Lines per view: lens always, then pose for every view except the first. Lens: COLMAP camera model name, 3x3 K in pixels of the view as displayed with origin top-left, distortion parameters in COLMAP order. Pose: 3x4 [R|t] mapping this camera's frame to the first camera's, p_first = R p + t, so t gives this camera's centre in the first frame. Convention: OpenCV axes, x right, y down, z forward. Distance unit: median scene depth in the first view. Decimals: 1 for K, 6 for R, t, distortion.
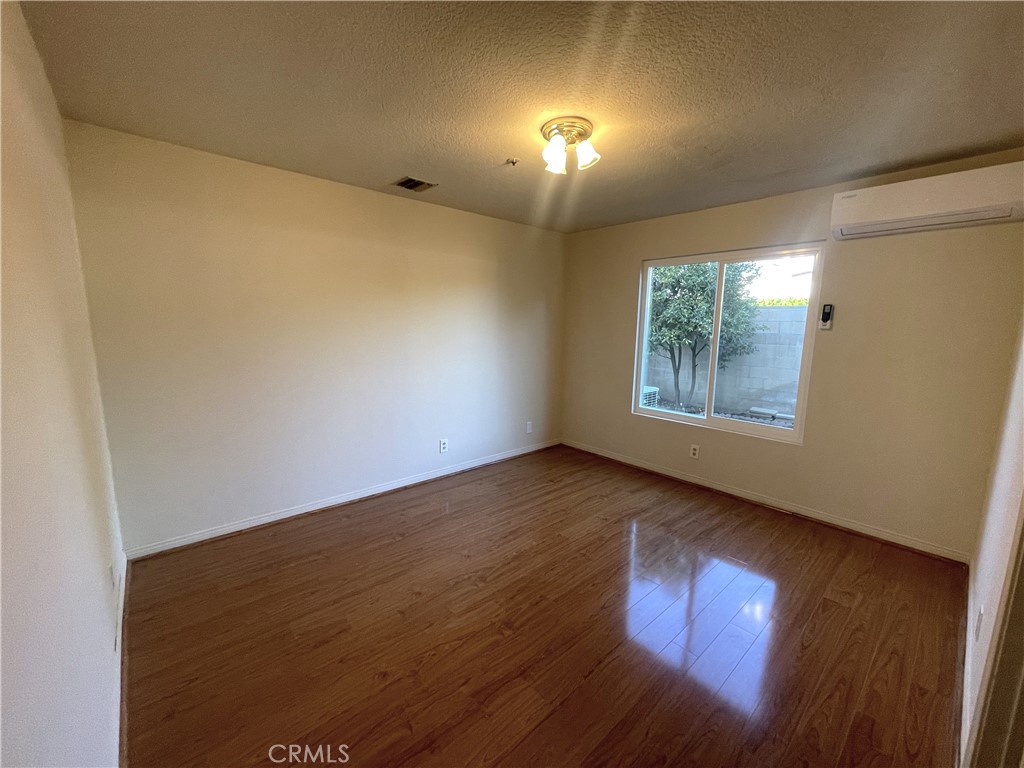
lens RADIAL K [[413.5, 0, 512.7], [0, 413.5, 387.8], [0, 0, 1]] dist [-0.002978, 0.000014]
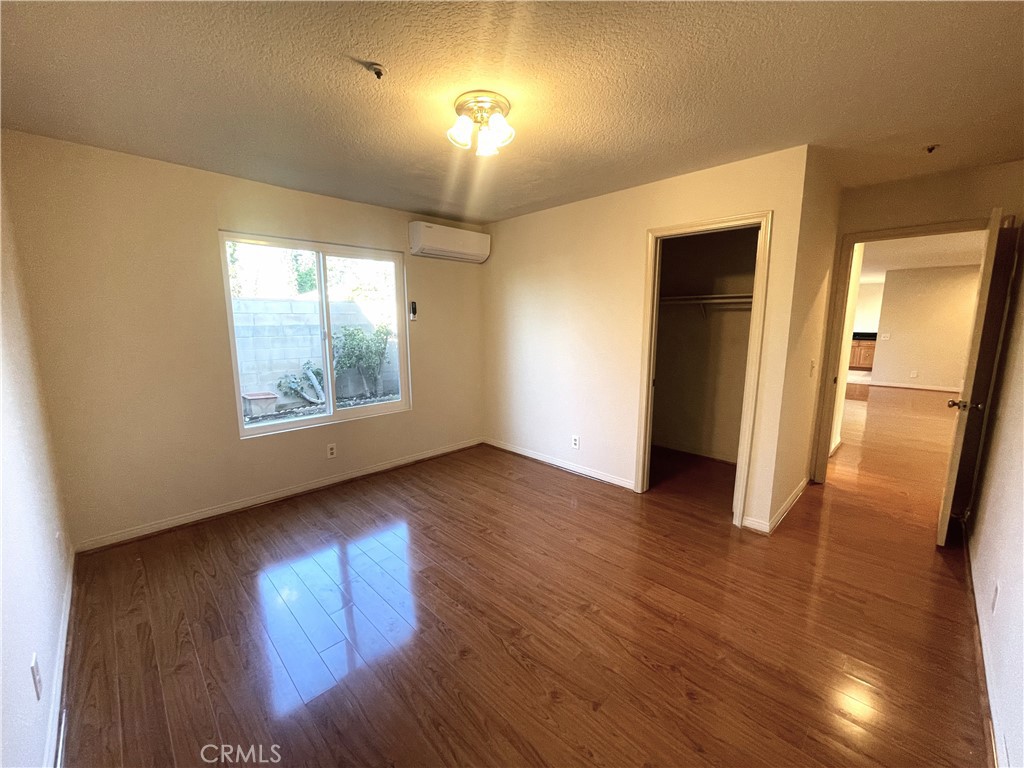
lens RADIAL K [[413.5, 0, 513.5], [0, 413.5, 383.7], [0, 0, 1]] dist [-0.002978, 0.000014]
pose [[-0.048485, -0.167297, 0.984714, -0.570931], [0.151946, 0.973163, 0.172816, -0.112424], [-0.987199, 0.158002, -0.021763, 0.680243]]
